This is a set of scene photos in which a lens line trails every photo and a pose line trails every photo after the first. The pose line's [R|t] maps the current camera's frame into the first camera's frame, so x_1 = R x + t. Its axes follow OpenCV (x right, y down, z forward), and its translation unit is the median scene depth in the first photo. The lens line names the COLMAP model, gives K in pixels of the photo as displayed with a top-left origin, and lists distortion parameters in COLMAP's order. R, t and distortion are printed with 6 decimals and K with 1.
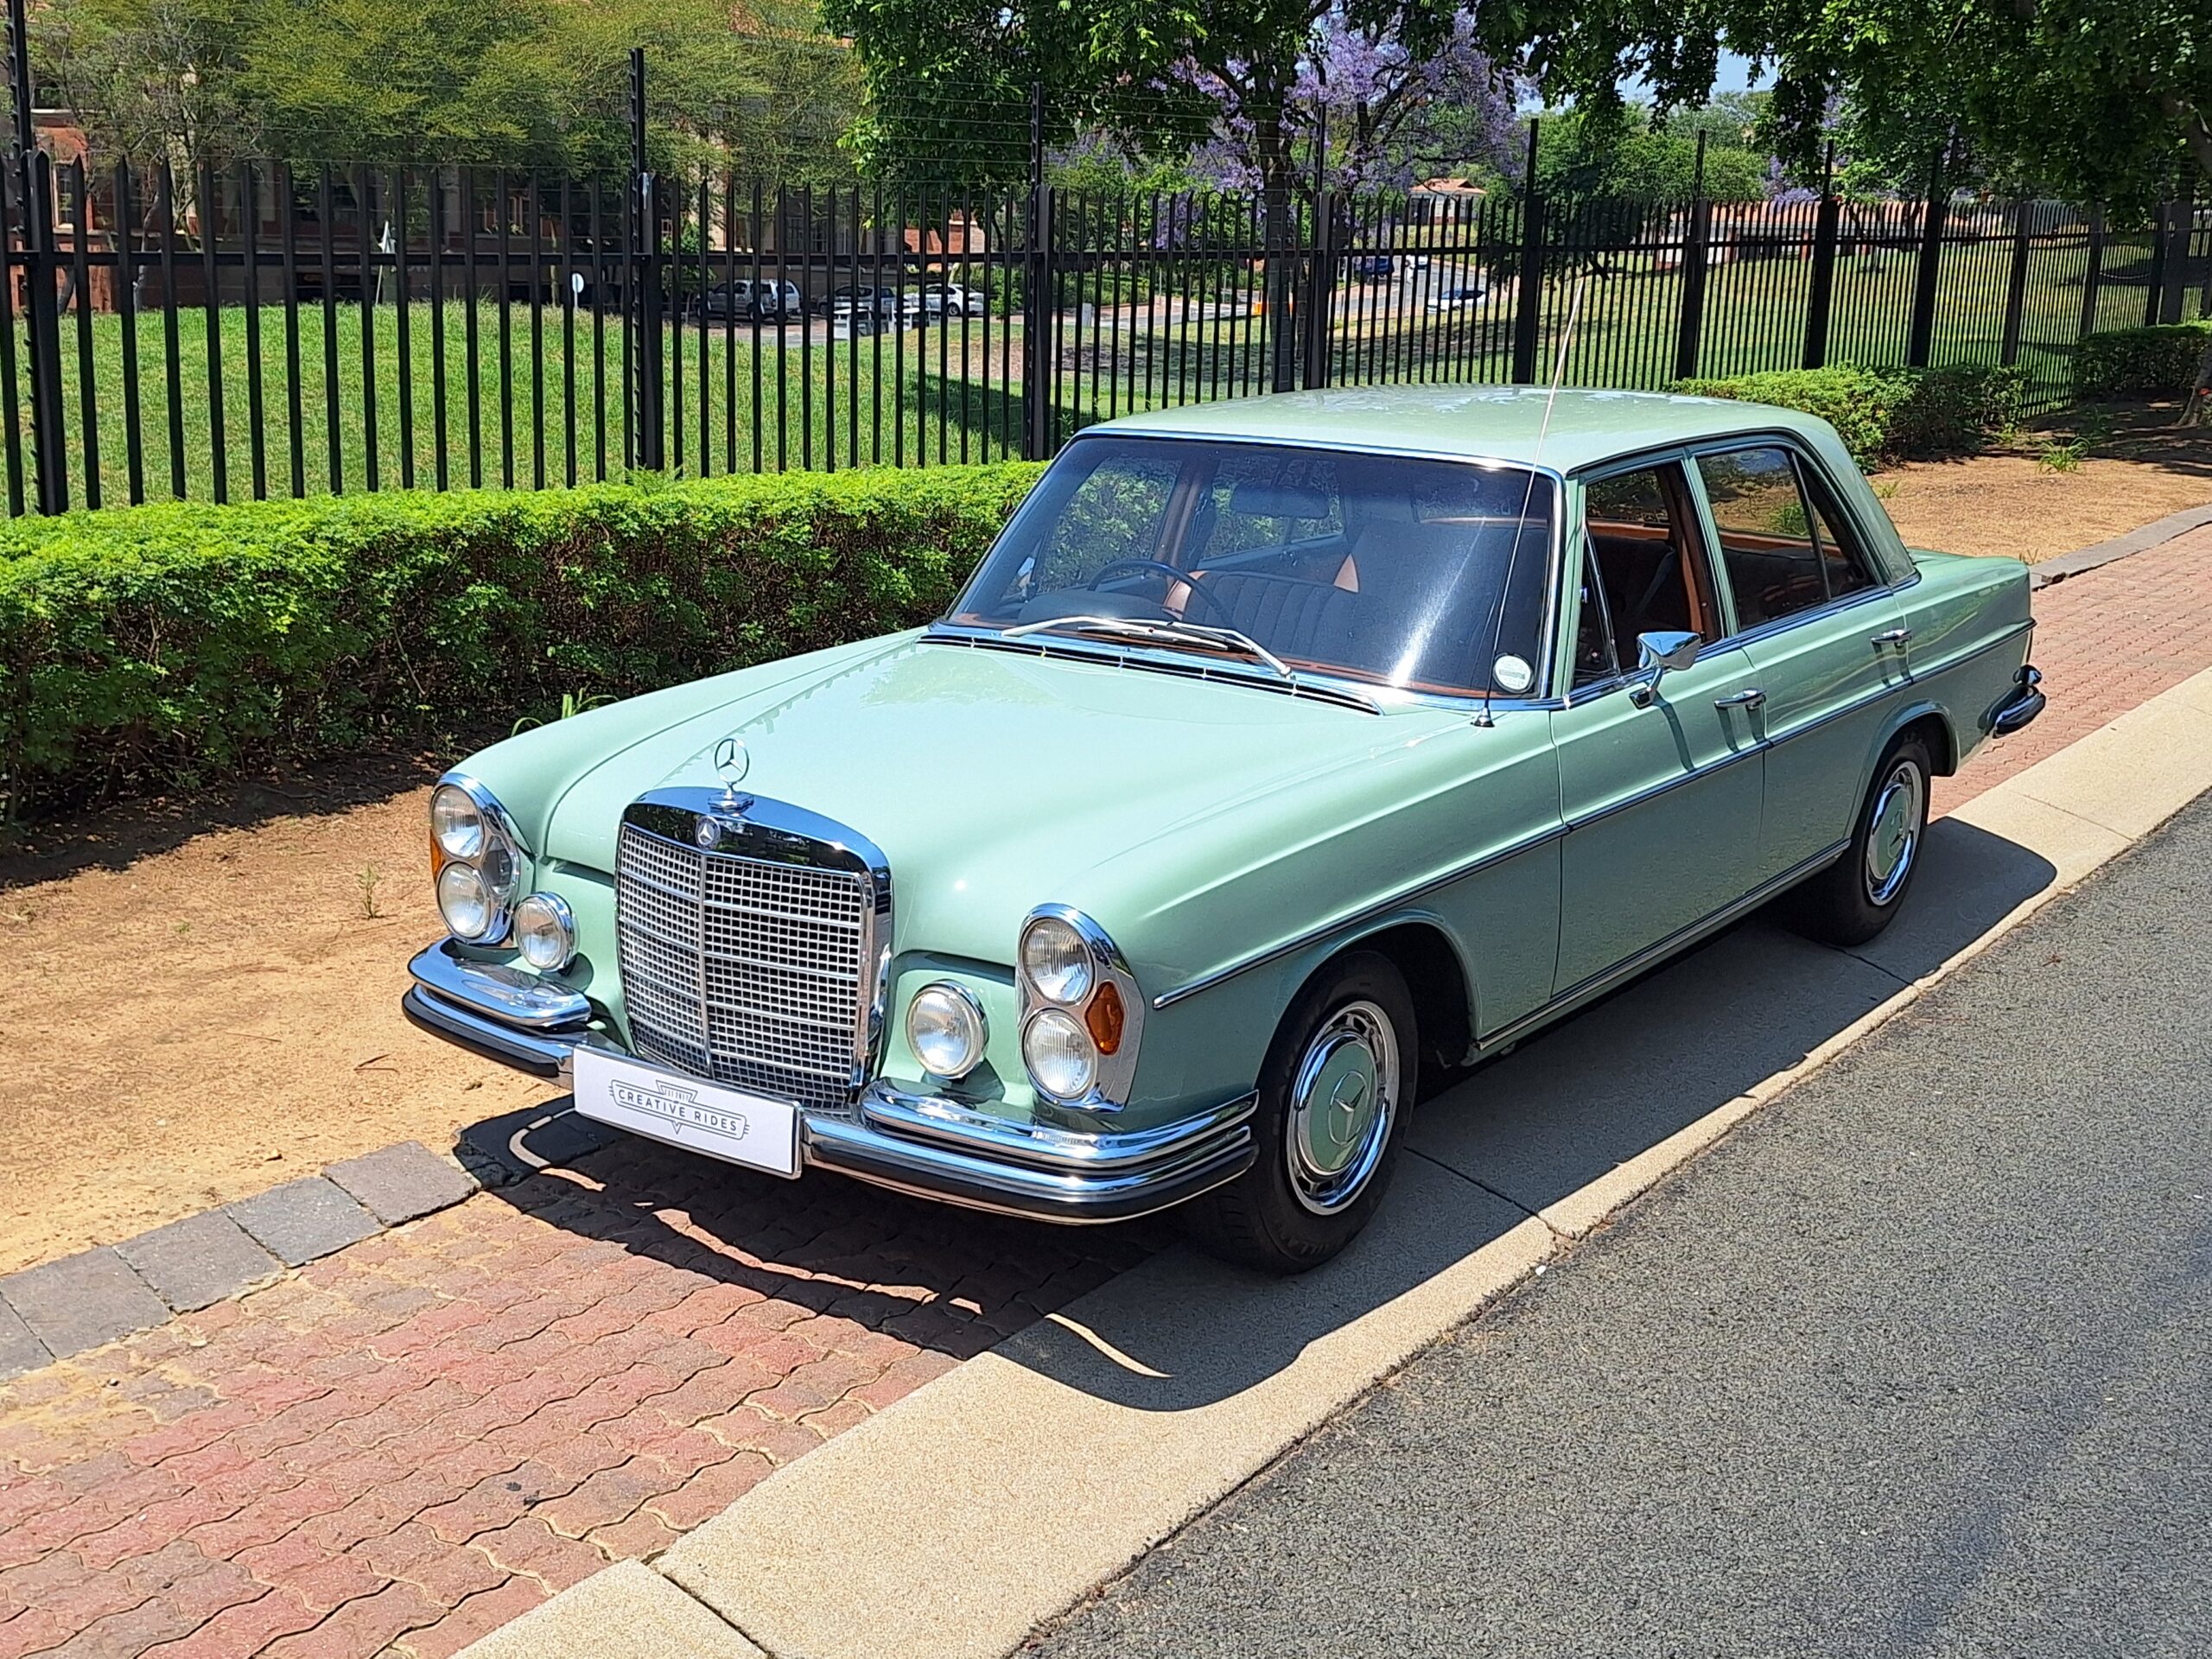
lens RADIAL K [[2507.0, 0, 1103.9], [0, 2507.0, 794.7], [0, 0, 1]] dist [0.164530, -0.316770]
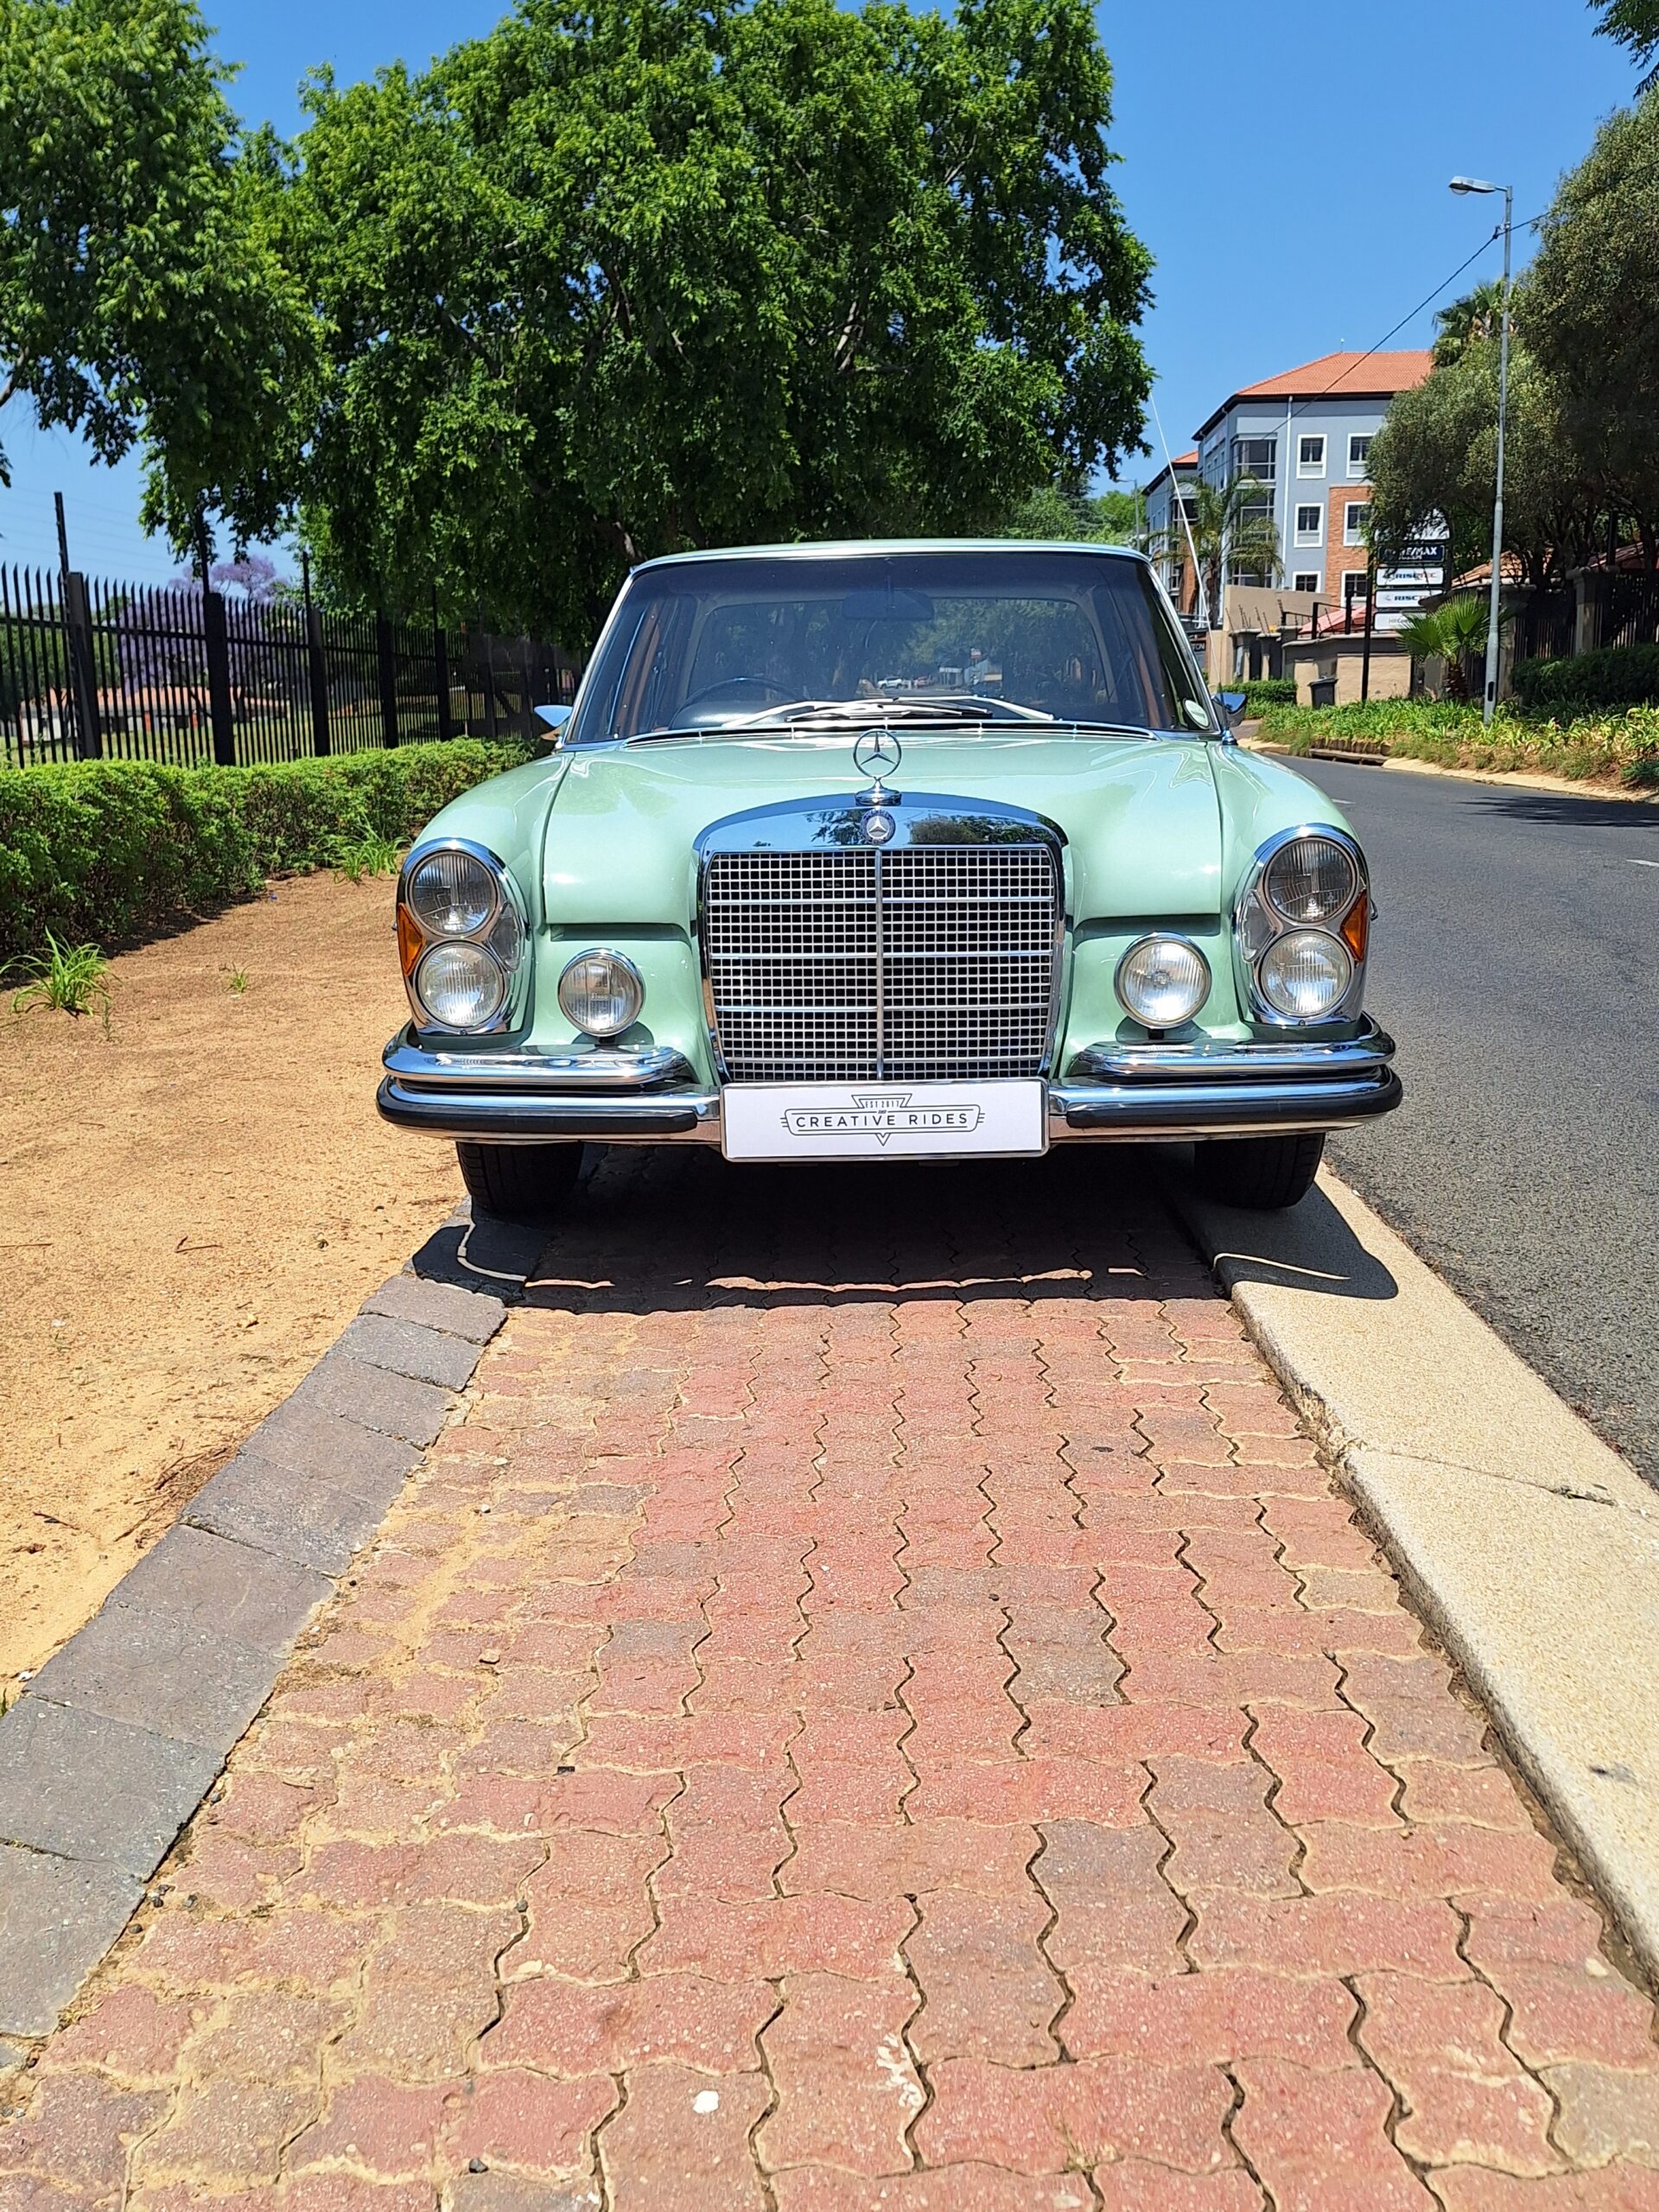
lens RADIAL K [[2026.3, 0, 828.7], [0, 2026.3, 1113.4], [0, 0, 1]] dist [0.132333, -0.249199]
pose [[0.826312, -0.142726, 0.544829, -0.551947], [0.158334, 0.987213, 0.018480, 0.095517], [-0.540499, 0.070995, 0.838344, 0.332832]]
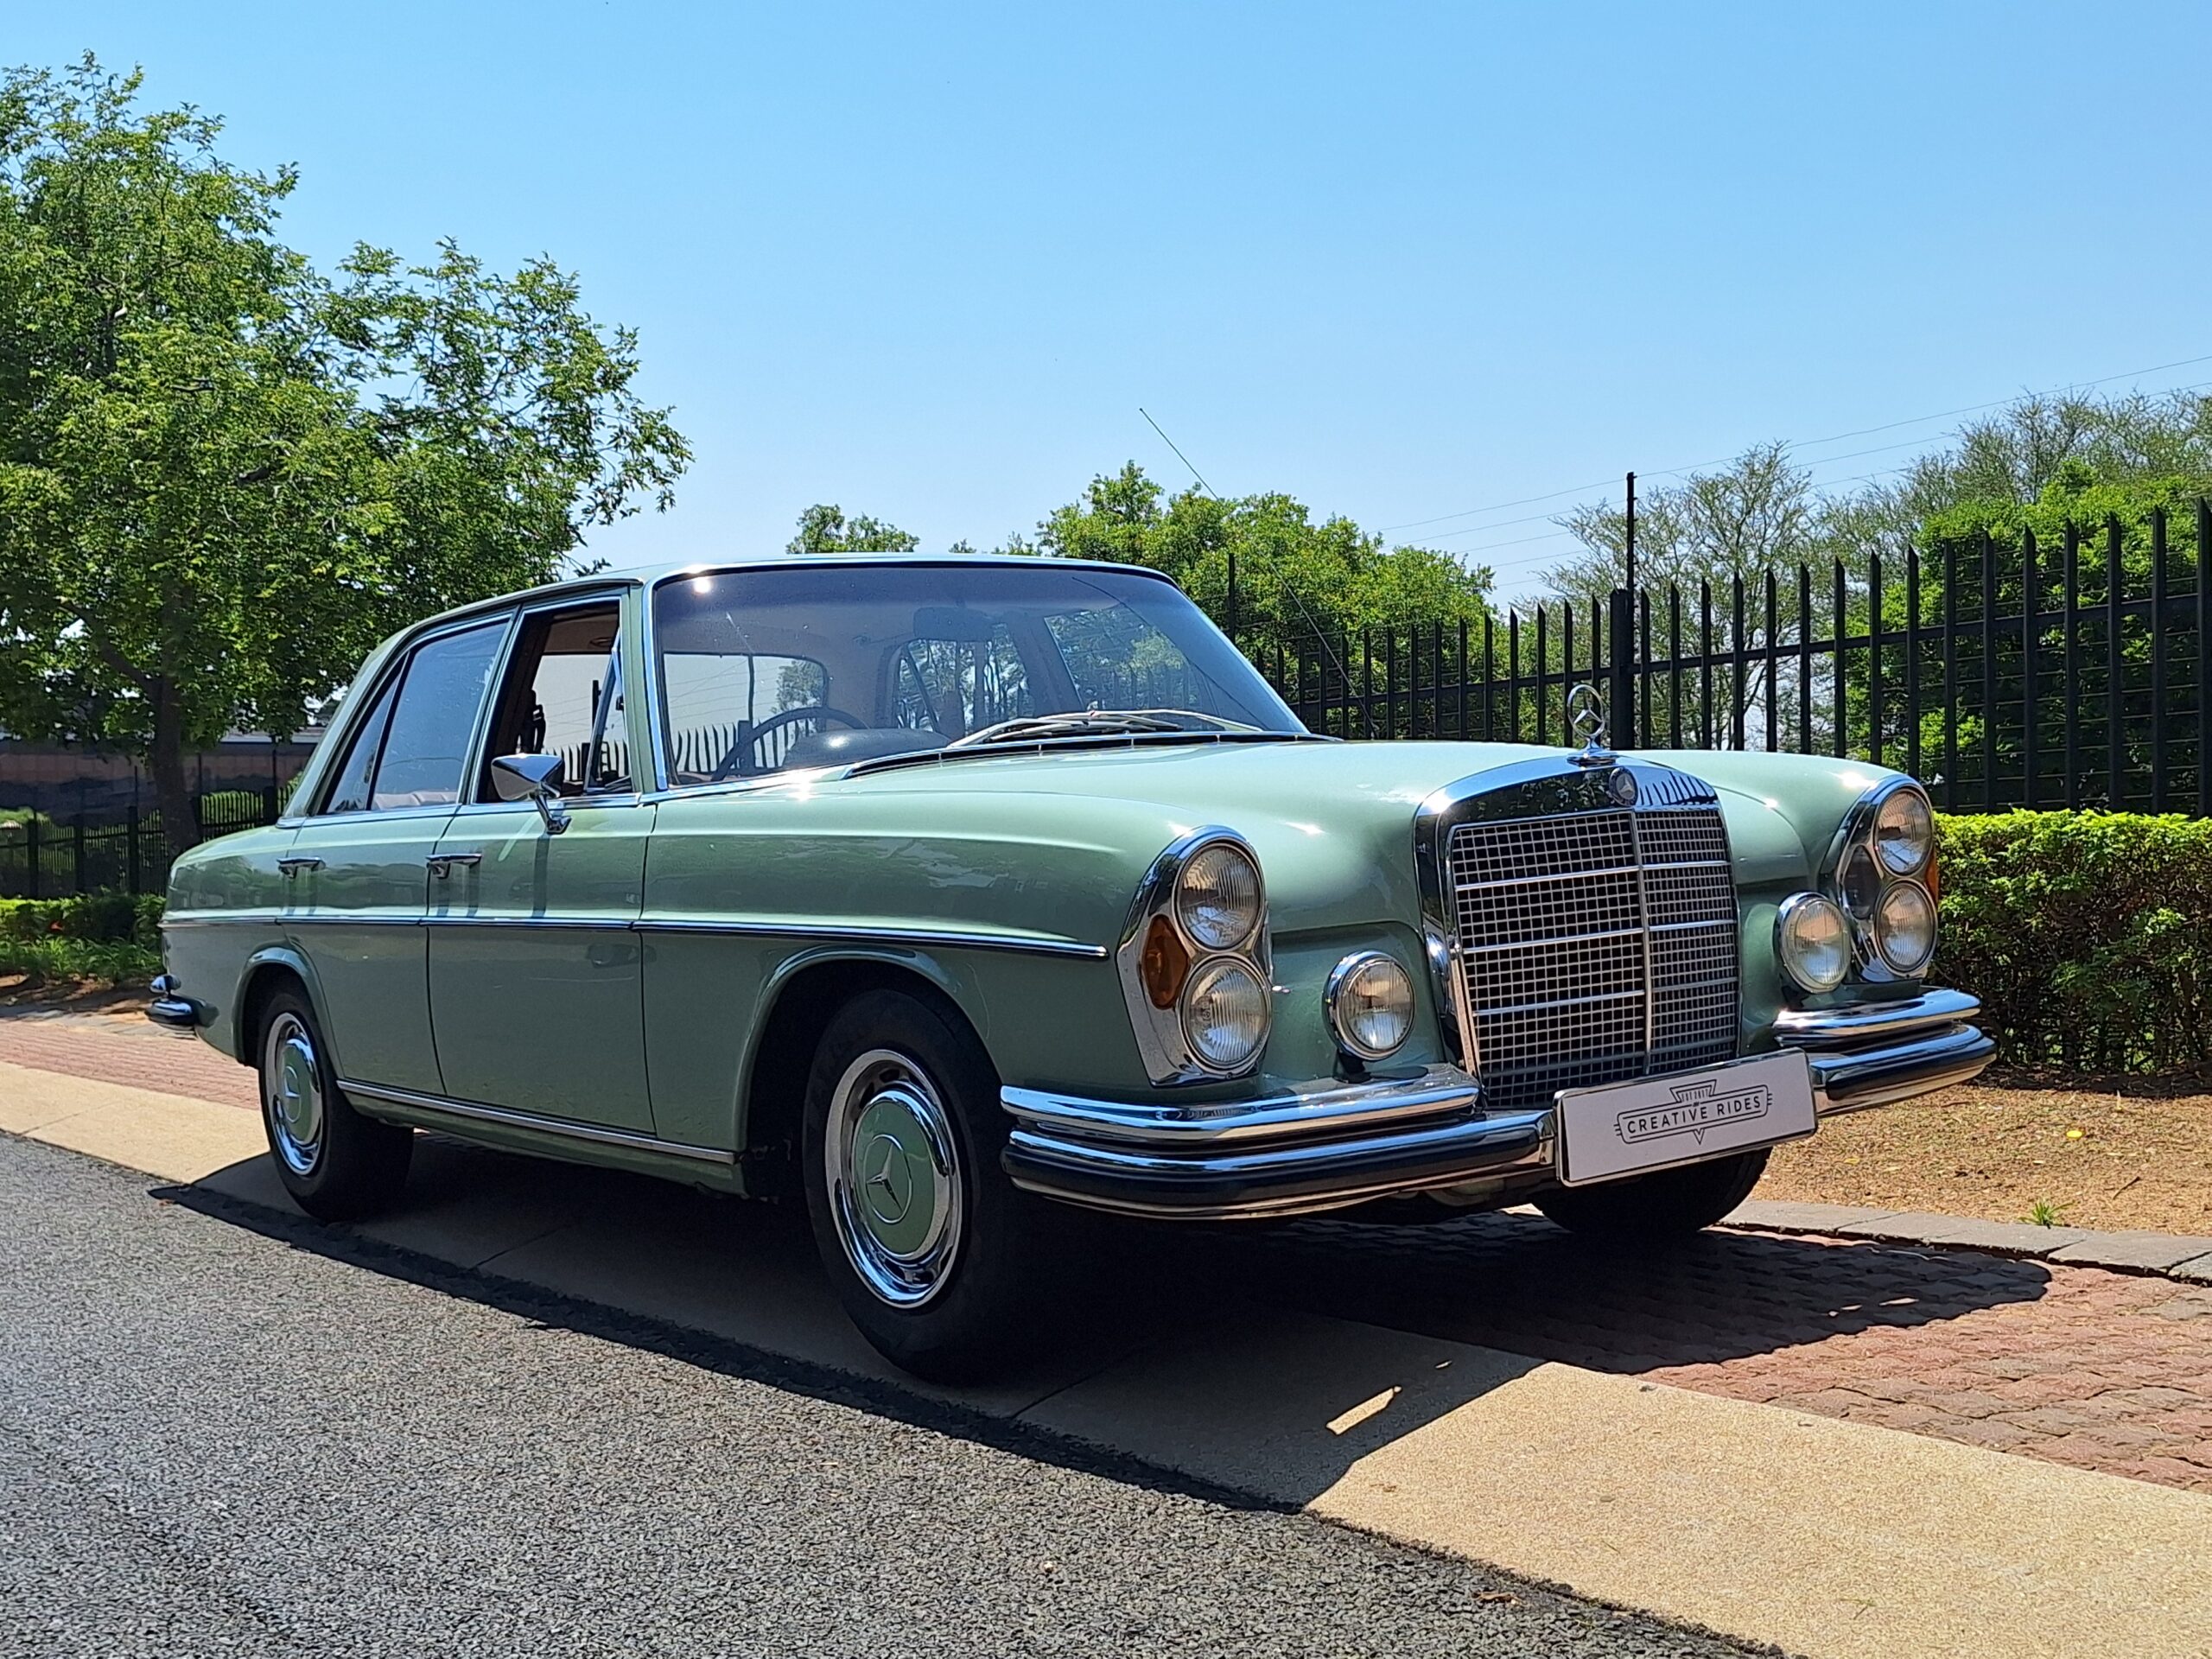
lens RADIAL K [[2506.9, 0, 1117.7], [0, 2506.9, 819.4], [0, 0, 1]] dist [0.171598, -0.345337]
pose [[0.297578, -0.046101, 0.953584, -0.929607], [0.283446, 0.958062, -0.042135, 0.011419], [-0.911650, 0.282828, 0.298165, 0.818046]]
